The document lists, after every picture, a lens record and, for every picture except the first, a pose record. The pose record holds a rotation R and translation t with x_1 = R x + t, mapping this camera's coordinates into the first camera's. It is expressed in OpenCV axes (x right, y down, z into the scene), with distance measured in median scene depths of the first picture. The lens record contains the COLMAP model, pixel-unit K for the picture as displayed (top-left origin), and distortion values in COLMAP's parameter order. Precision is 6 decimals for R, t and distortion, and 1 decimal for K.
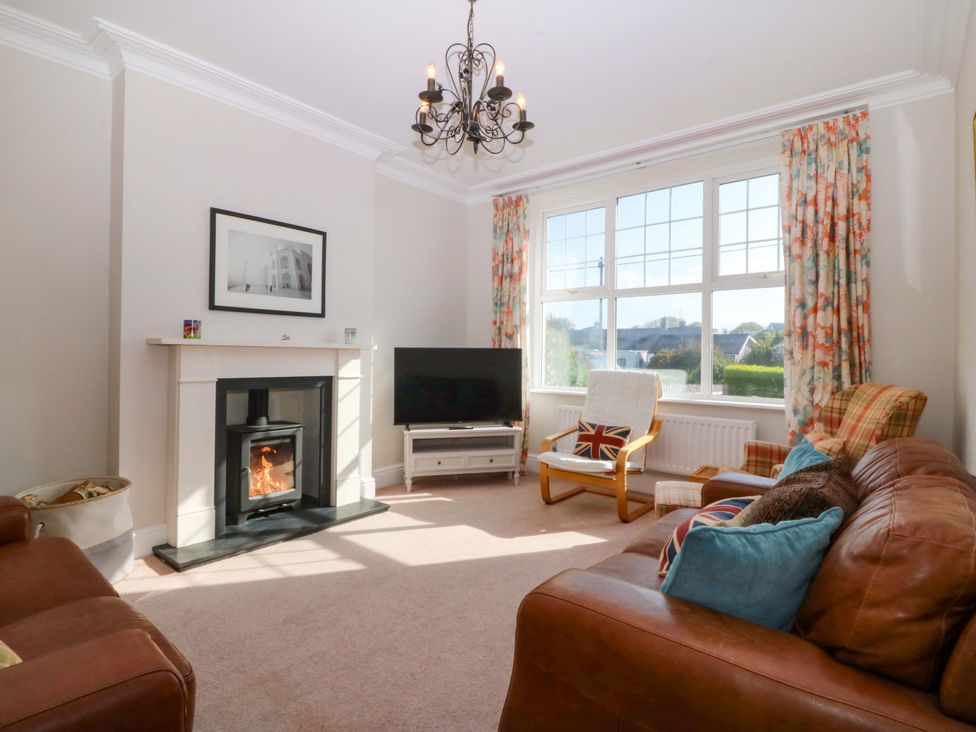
lens RADIAL K [[509.9, 0, 486.5], [0, 509.9, 354.2], [0, 0, 1]] dist [0.002982, -0.014902]
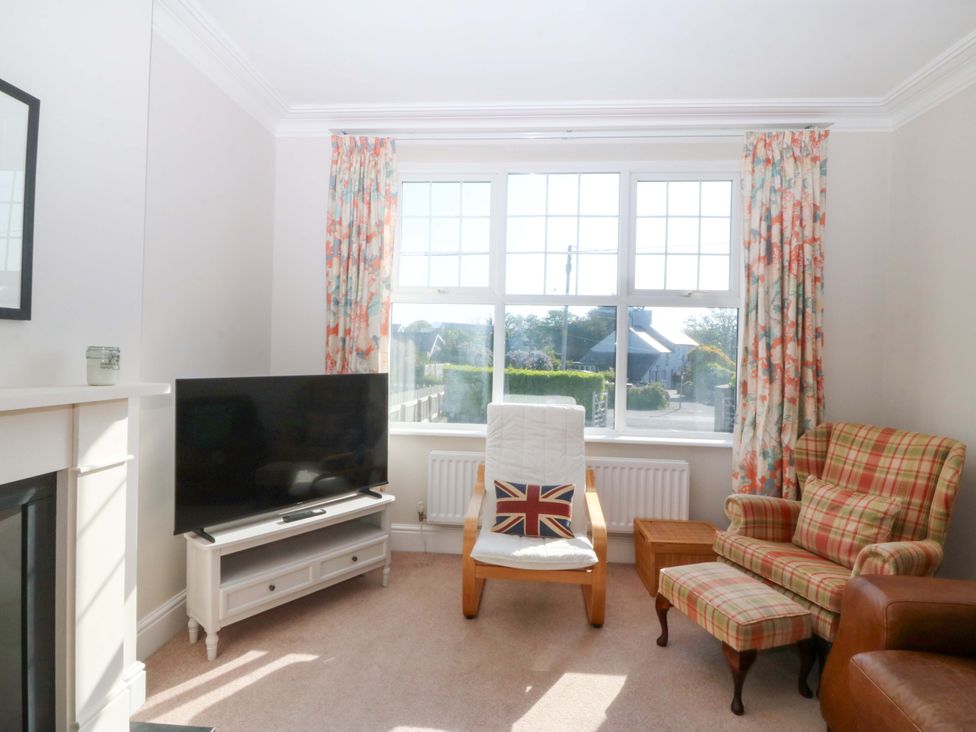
lens RADIAL K [[509.9, 0, 486.5], [0, 509.9, 354.2], [0, 0, 1]] dist [0.002982, -0.014902]
pose [[0.815859, 0.005599, 0.578224, -0.247562], [-0.013526, 0.999864, 0.009403, -0.052130], [-0.578093, -0.015492, 0.815824, 0.470570]]
